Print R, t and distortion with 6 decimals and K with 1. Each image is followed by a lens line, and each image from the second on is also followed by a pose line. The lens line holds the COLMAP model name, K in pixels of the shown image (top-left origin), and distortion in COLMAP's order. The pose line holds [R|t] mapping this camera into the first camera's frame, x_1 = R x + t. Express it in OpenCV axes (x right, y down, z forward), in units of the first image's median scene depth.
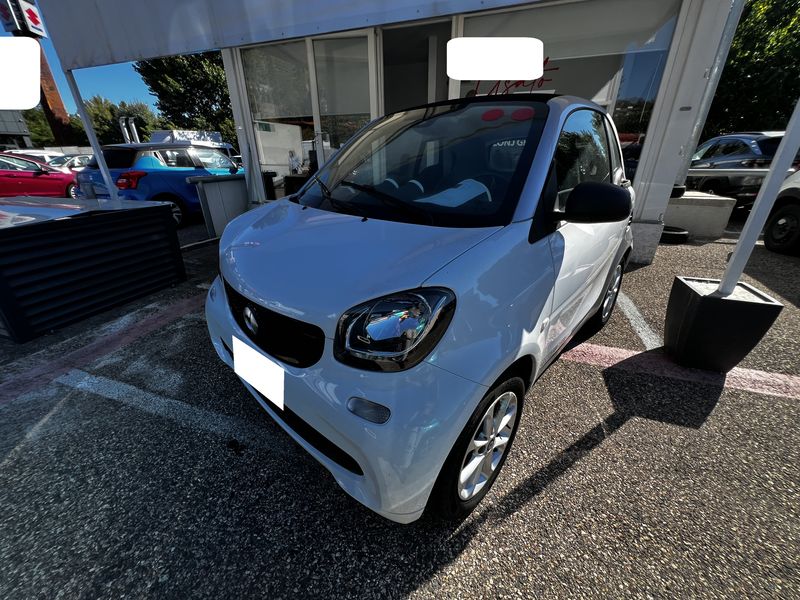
lens RADIAL K [[320.3, 0, 399.8], [0, 320.3, 298.3], [0, 0, 1]] dist [-0.002197, 0.000031]
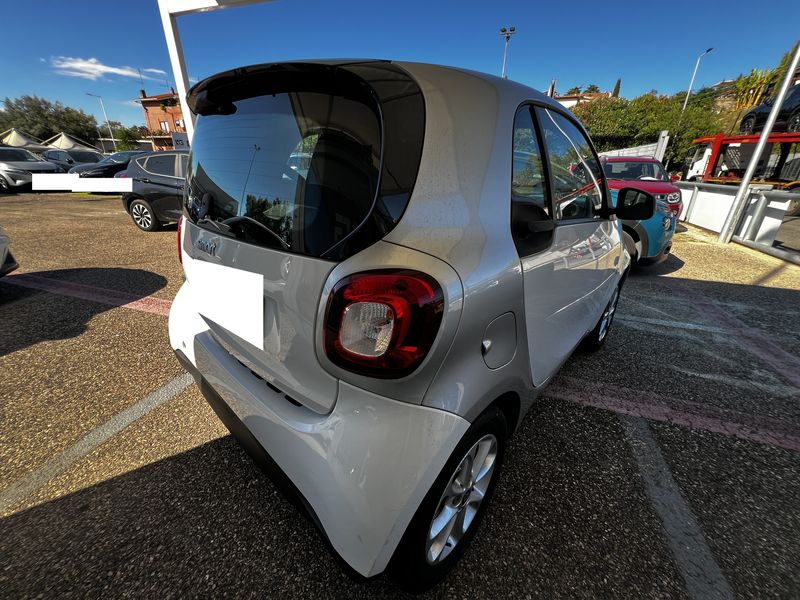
lens RADIAL K [[320.3, 0, 399.8], [0, 320.3, 298.3], [0, 0, 1]] dist [-0.002197, 0.000031]
pose [[-0.999828, -0.006162, -0.017490, 0.573517], [-0.016946, 0.686563, 0.726873, -1.356212], [0.007529, 0.727044, -0.686549, 3.023693]]
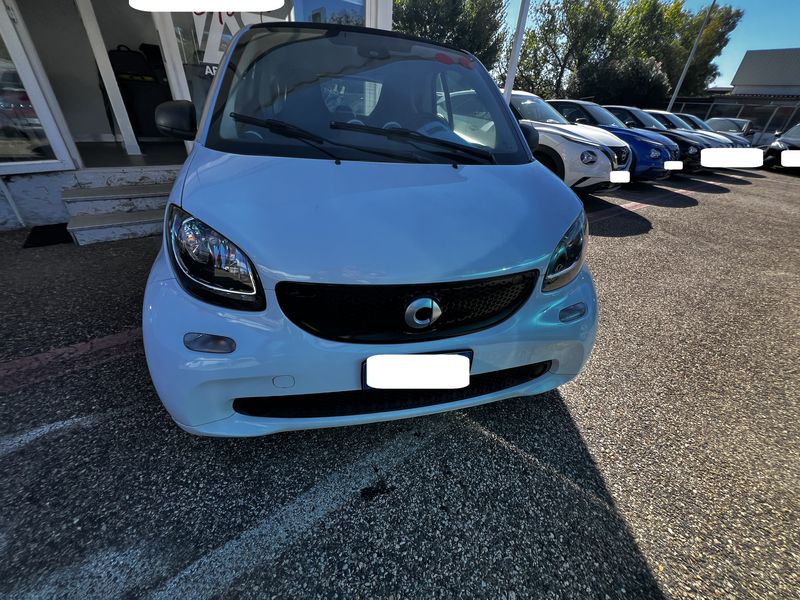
lens RADIAL K [[320.3, 0, 399.8], [0, 320.3, 298.3], [0, 0, 1]] dist [-0.002197, 0.000031]
pose [[0.547599, -0.396615, 0.736771, -1.066946], [0.280349, 0.916597, 0.285052, -0.204207], [-0.788378, 0.050459, 0.613118, 0.565010]]
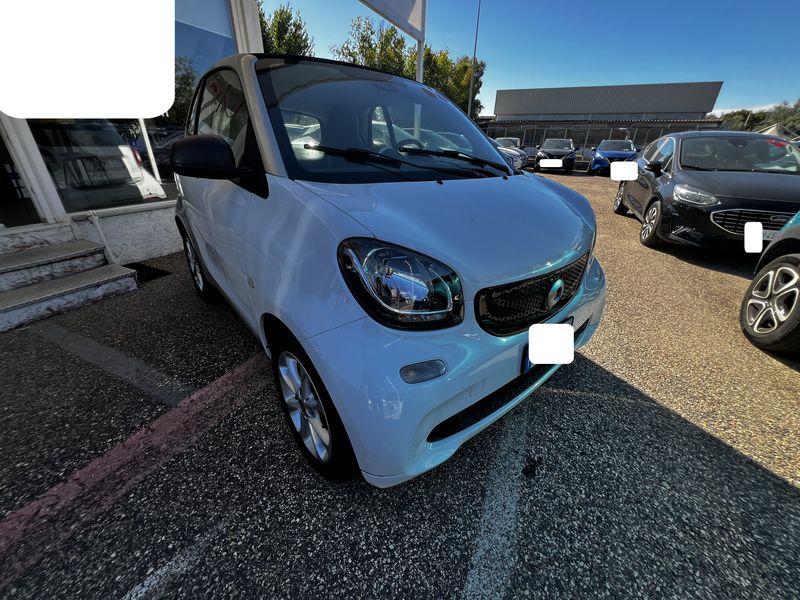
lens RADIAL K [[320.3, 0, 399.8], [0, 320.3, 298.3], [0, 0, 1]] dist [-0.002197, 0.000031]
pose [[0.105002, -0.423150, 0.899955, -1.385275], [0.384458, 0.851869, 0.355684, -0.435827], [-0.917152, 0.308647, 0.252131, 1.196145]]
